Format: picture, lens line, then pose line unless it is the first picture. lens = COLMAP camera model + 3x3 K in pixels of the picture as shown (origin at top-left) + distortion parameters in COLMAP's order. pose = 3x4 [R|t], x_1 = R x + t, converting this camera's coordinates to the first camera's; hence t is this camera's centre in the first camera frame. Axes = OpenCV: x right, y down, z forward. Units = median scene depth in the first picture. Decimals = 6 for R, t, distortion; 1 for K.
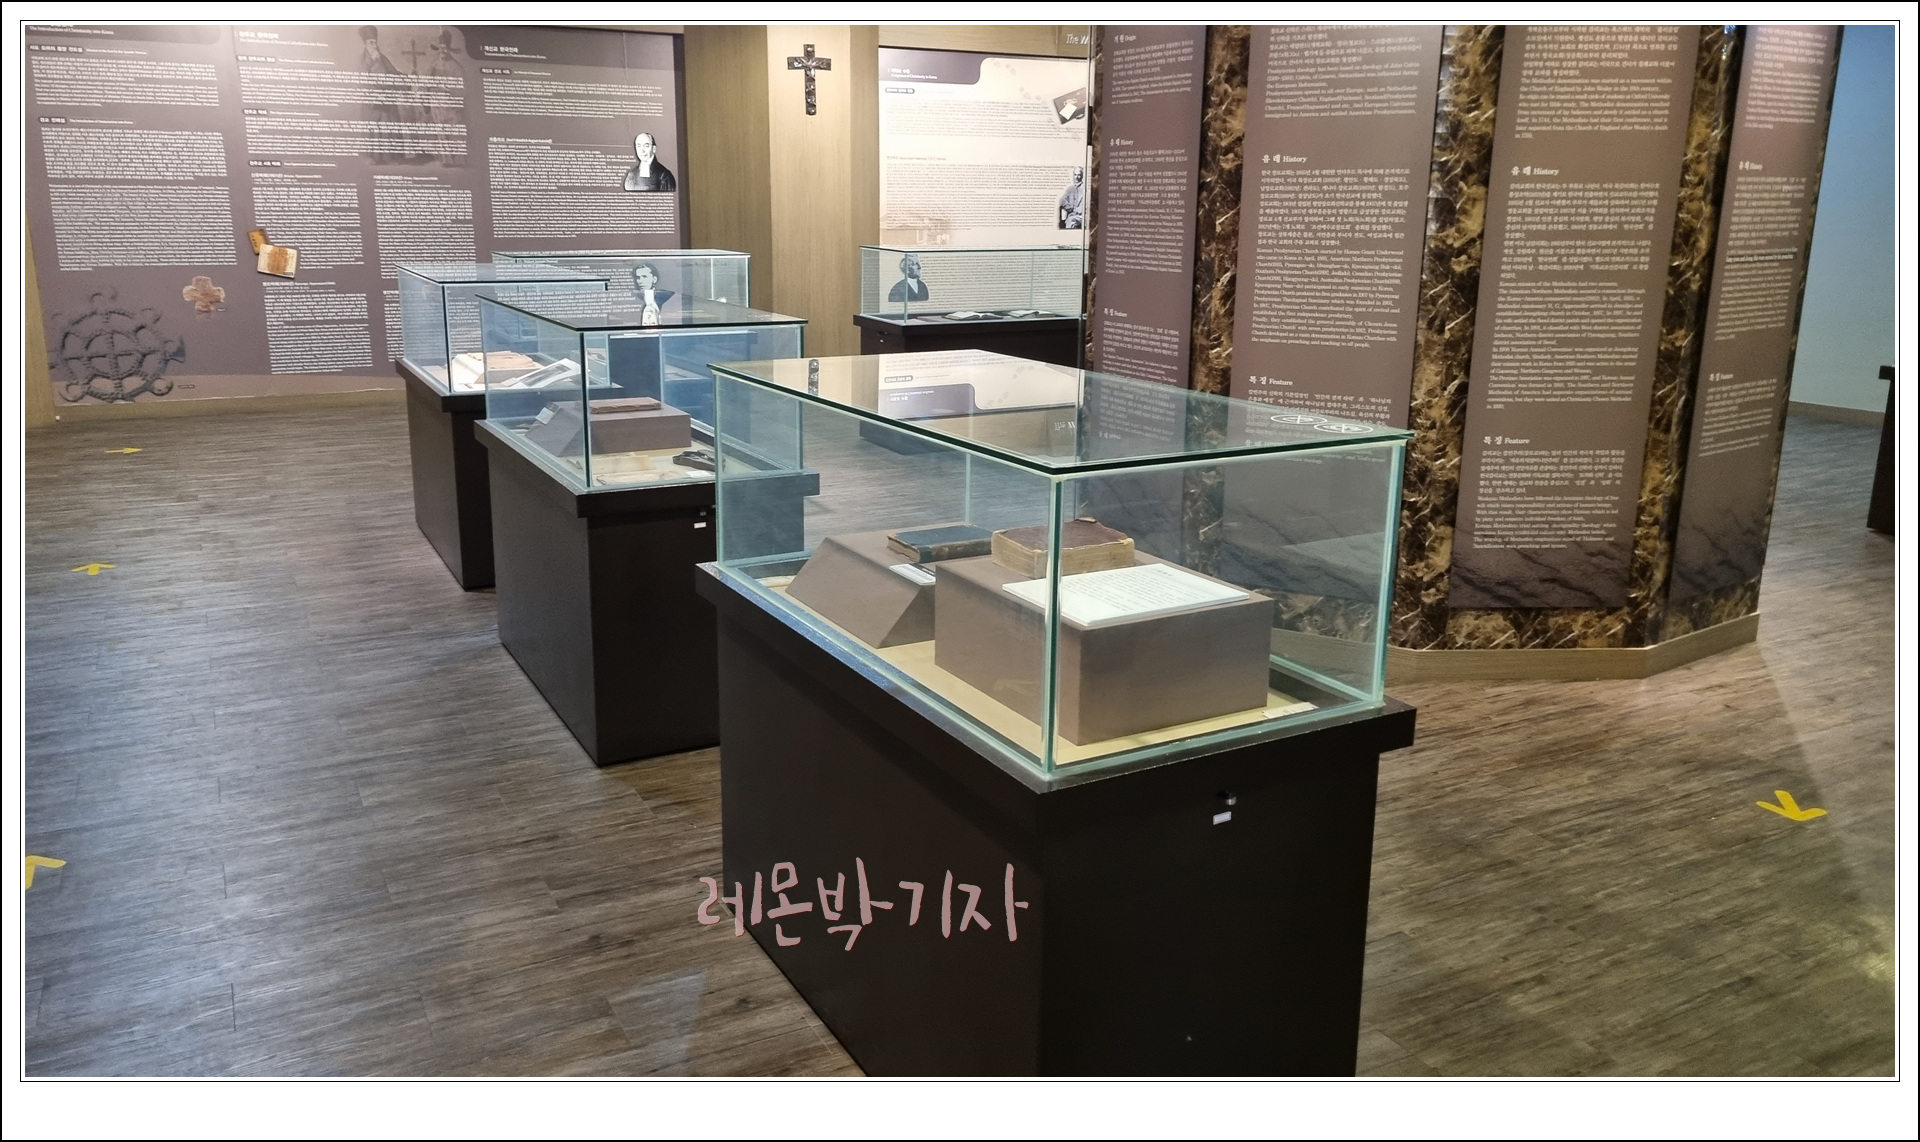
lens RADIAL K [[1415.3, 0, 948.4], [0, 1415.3, 570.5], [0, 0, 1]] dist [0.028570, 0.004076]
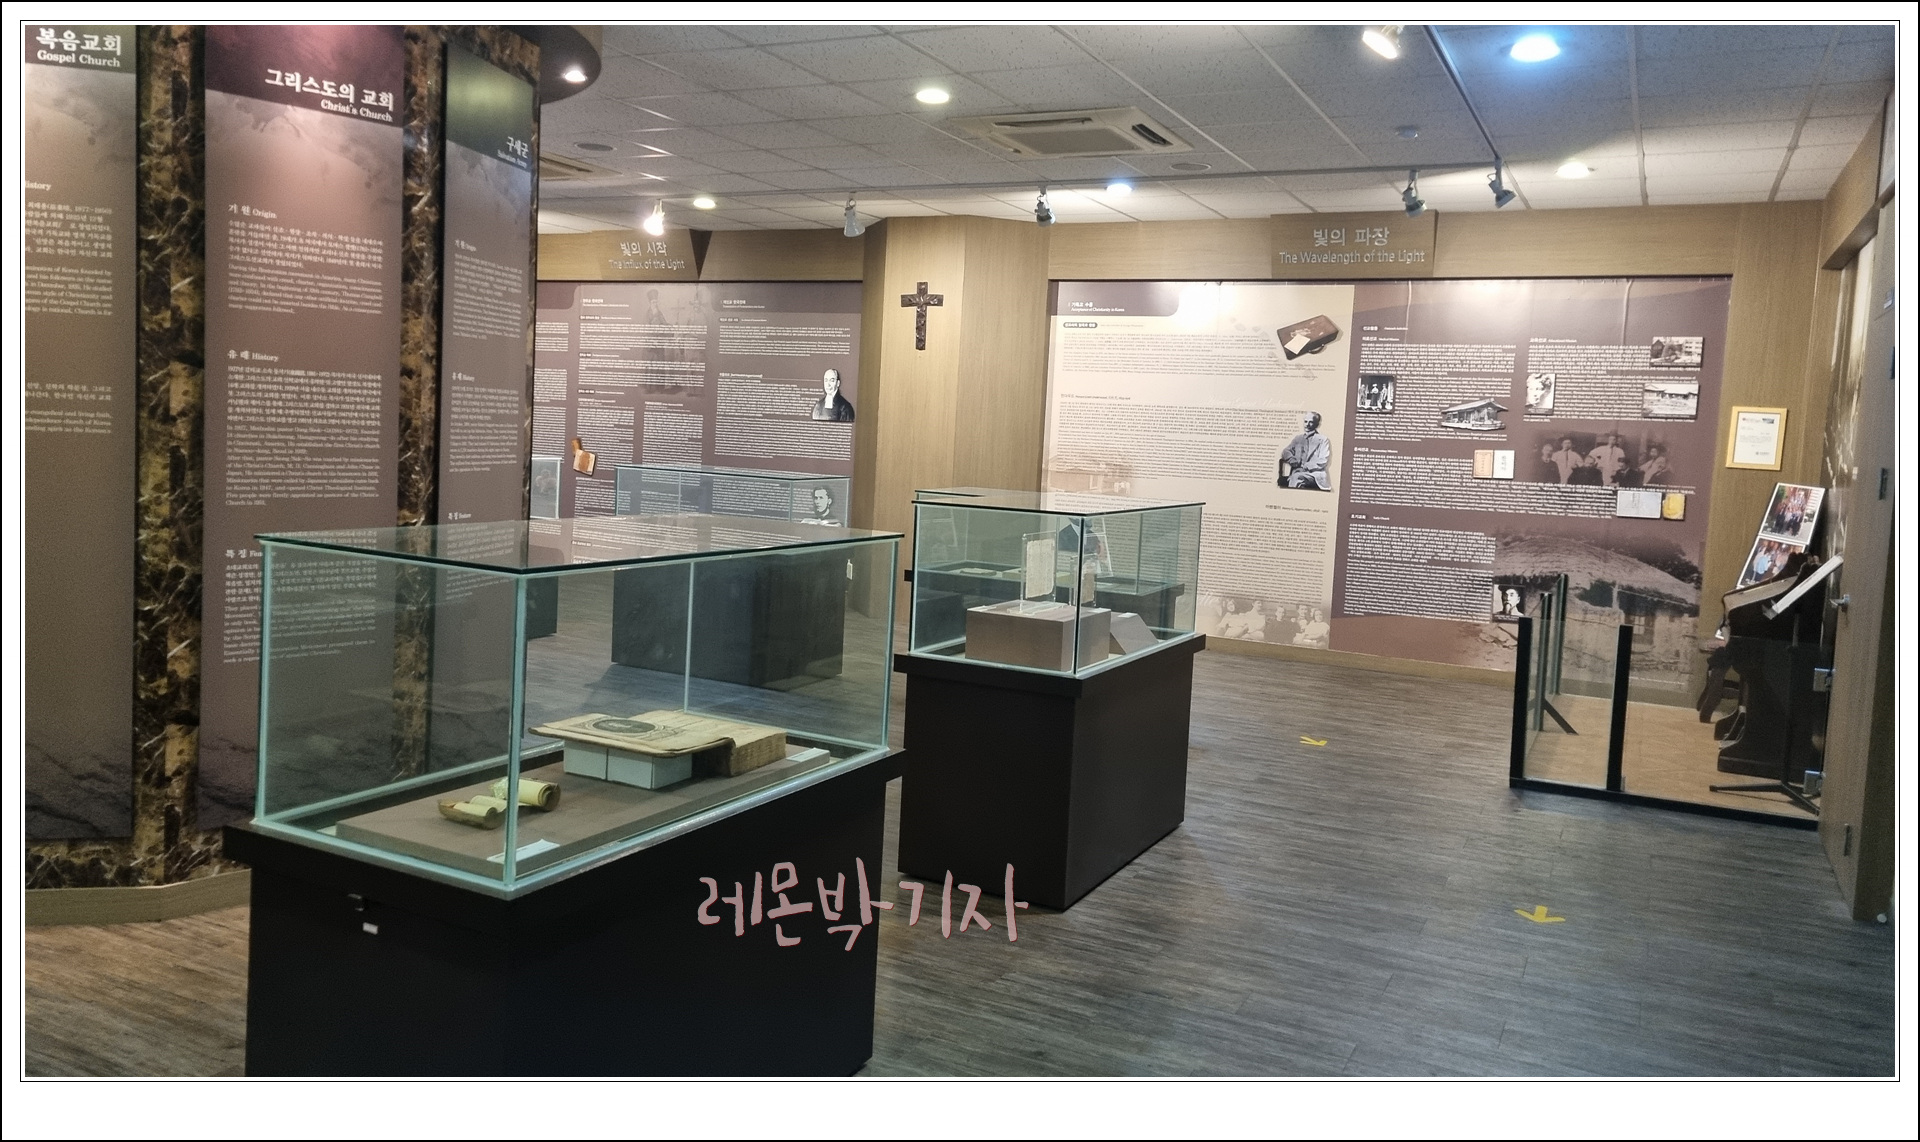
lens RADIAL K [[1415.3, 0, 917.6], [0, 1415.3, 537.6], [0, 0, 1]] dist [0.028570, 0.004076]
pose [[0.556386, 0.086461, -0.826413, 0.738506], [-0.262019, 0.962085, -0.075751, -0.121349], [0.788531, 0.258683, 0.557945, 0.489042]]
